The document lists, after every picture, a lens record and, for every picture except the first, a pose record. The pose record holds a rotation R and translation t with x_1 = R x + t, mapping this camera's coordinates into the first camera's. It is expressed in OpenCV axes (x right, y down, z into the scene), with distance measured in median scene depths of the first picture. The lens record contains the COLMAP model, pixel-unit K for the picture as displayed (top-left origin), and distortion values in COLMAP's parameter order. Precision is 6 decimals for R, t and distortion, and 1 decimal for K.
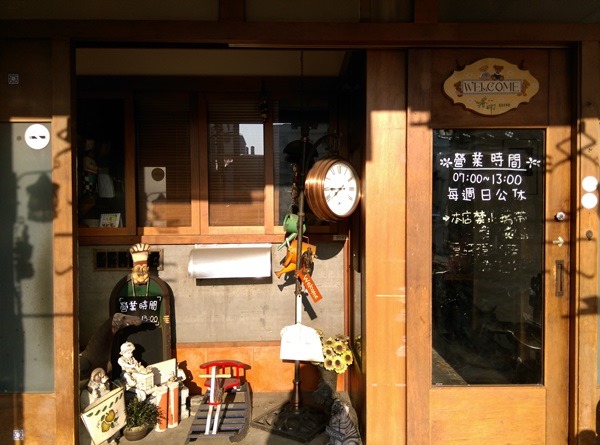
lens RADIAL K [[498.6, 0, 299.4], [0, 498.6, 206.6], [0, 0, 1]] dist [0.189296, -0.278536]
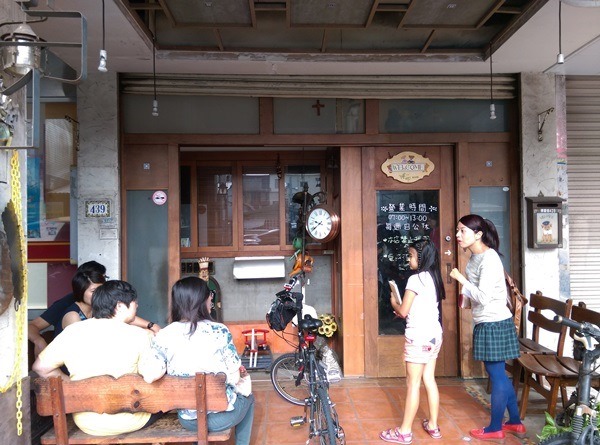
lens RADIAL K [[498.6, 0, 299.4], [0, 498.6, 206.6], [0, 0, 1]] dist [0.189296, -0.278536]
pose [[0.999954, -0.009054, -0.003180, -0.005395], [0.008929, 0.999257, -0.037493, -0.030745], [0.003518, 0.037463, 0.999292, -0.767418]]
